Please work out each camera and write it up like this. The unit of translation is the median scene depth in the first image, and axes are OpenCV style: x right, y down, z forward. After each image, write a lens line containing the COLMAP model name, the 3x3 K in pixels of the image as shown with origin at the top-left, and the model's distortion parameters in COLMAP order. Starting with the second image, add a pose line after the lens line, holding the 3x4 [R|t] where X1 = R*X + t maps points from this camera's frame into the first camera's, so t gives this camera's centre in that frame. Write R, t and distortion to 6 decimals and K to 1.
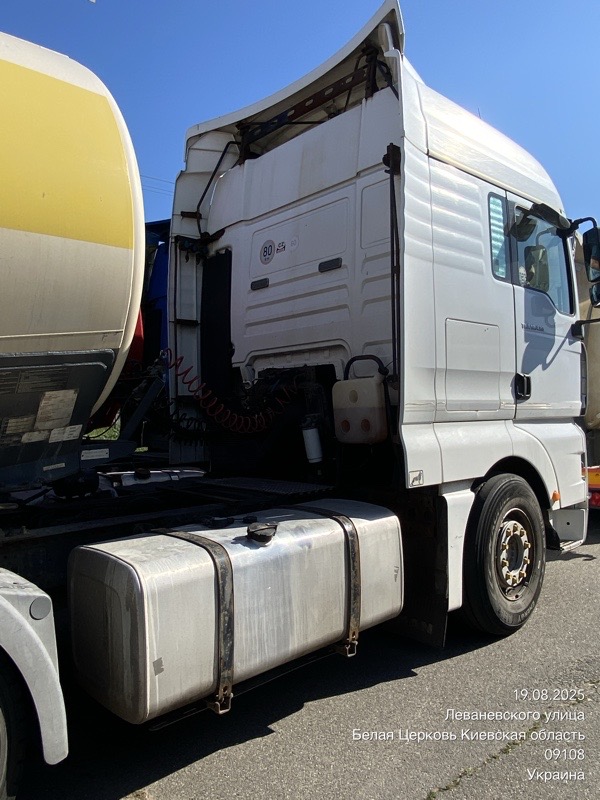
lens RADIAL K [[591.0, 0, 300.0], [0, 591.0, 400.0], [0, 0, 1]] dist [0.098154, 0.000429]
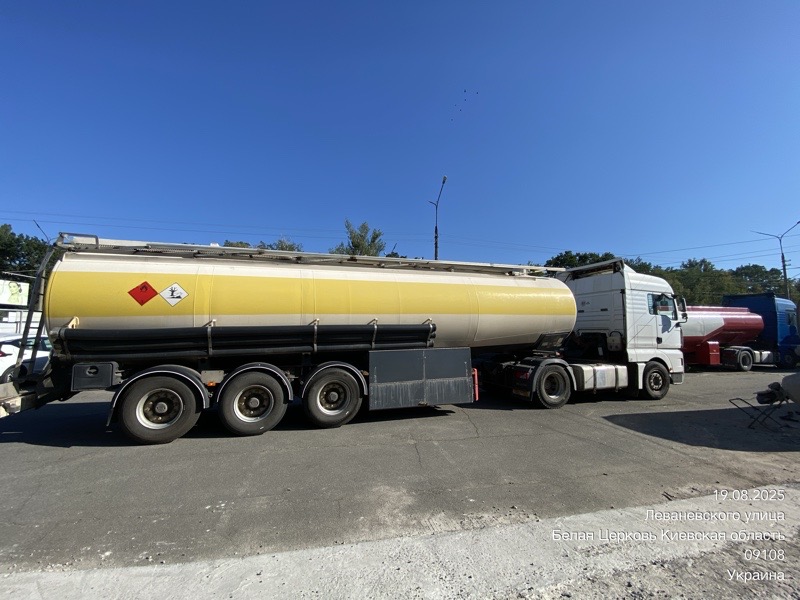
lens RADIAL K [[318.7, 0, 397.9], [0, 318.7, 303.5], [0, 0, 1]] dist [0.000095, -0.000066]
pose [[0.926395, 0.005500, -0.376512, -0.527711], [-0.037802, 0.996200, -0.078458, -0.037525], [0.374650, 0.086916, 0.923083, -1.930055]]
